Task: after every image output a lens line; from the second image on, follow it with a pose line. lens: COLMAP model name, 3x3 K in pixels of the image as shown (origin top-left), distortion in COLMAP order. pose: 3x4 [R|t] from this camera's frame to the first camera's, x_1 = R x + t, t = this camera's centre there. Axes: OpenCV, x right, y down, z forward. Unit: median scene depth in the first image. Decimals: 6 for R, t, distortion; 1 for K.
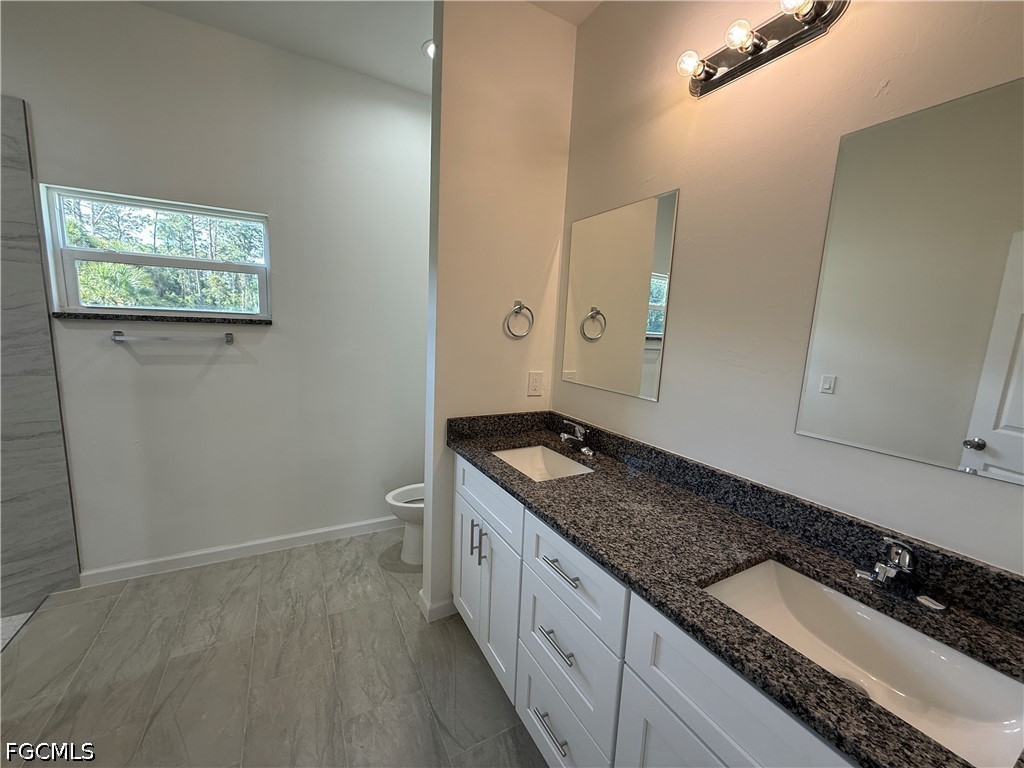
lens RADIAL K [[408.1, 0, 509.6], [0, 408.1, 387.2], [0, 0, 1]] dist [0.000402, 0.000206]
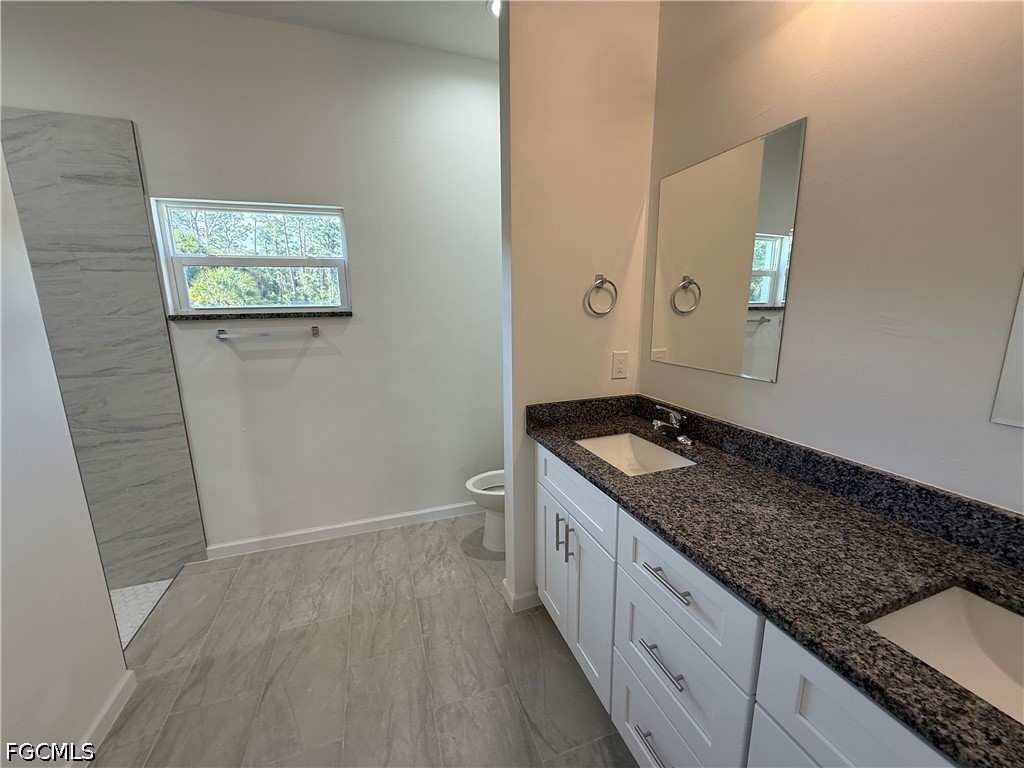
lens RADIAL K [[408.1, 0, 509.6], [0, 408.1, 387.2], [0, 0, 1]] dist [0.000402, 0.000206]
pose [[0.984491, -0.024499, -0.173718, -0.029916], [0.032466, 0.998540, 0.043172, -0.009045], [0.172407, -0.048142, 0.983849, 0.075911]]
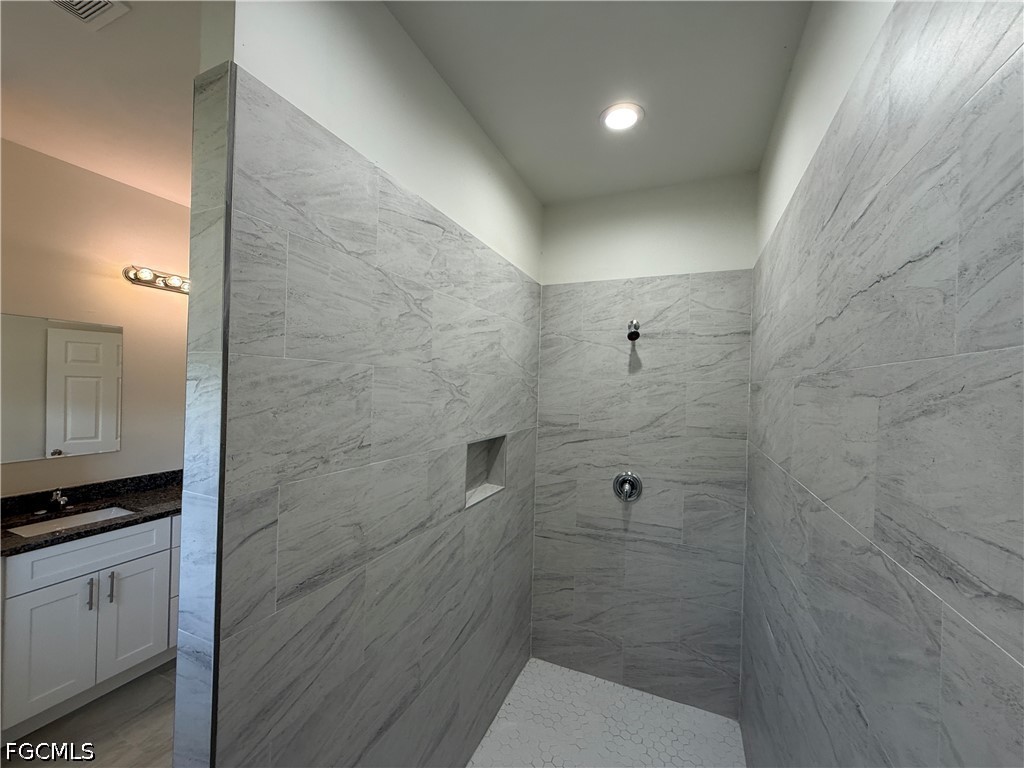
lens RADIAL K [[408.1, 0, 509.6], [0, 408.1, 387.2], [0, 0, 1]] dist [0.000402, 0.000206]
pose [[-0.614586, -0.069842, 0.785752, -1.798489], [0.058102, 0.989360, 0.133385, -0.331526], [-0.786707, 0.127630, -0.603988, 0.702873]]
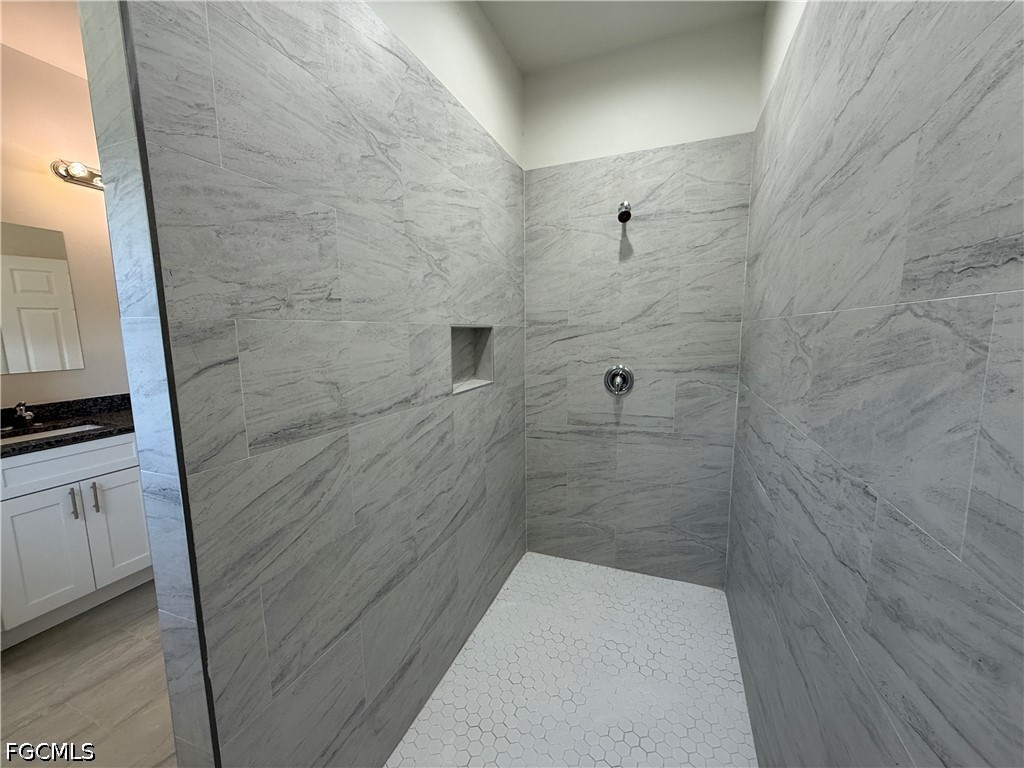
lens RADIAL K [[408.1, 0, 509.6], [0, 408.1, 387.2], [0, 0, 1]] dist [0.000402, 0.000206]
pose [[-0.639938, -0.145867, 0.754455, -1.774735], [0.094626, 0.959386, 0.265751, -0.149283], [-0.762578, 0.241455, -0.600145, 0.693319]]
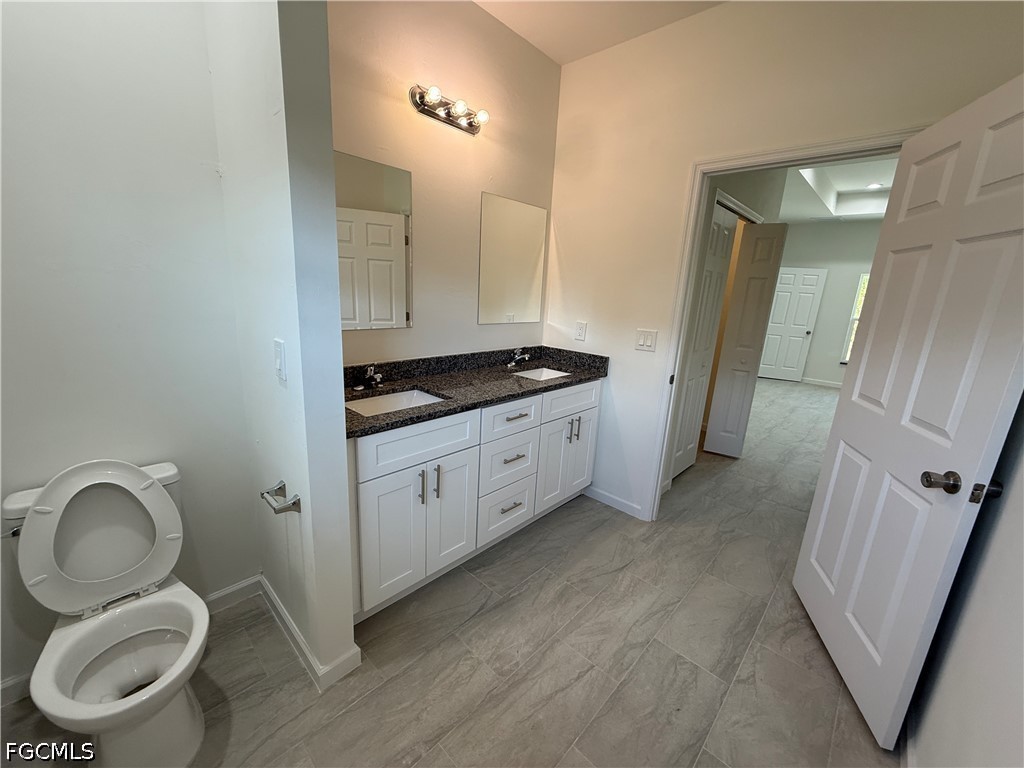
lens RADIAL K [[408.1, 0, 509.6], [0, 408.1, 387.2], [0, 0, 1]] dist [0.000402, 0.000206]
pose [[-0.308693, -0.284960, 0.907473, -1.056387], [0.078683, 0.943147, 0.322927, -0.192931], [-0.947902, 0.171088, -0.268722, 1.059425]]
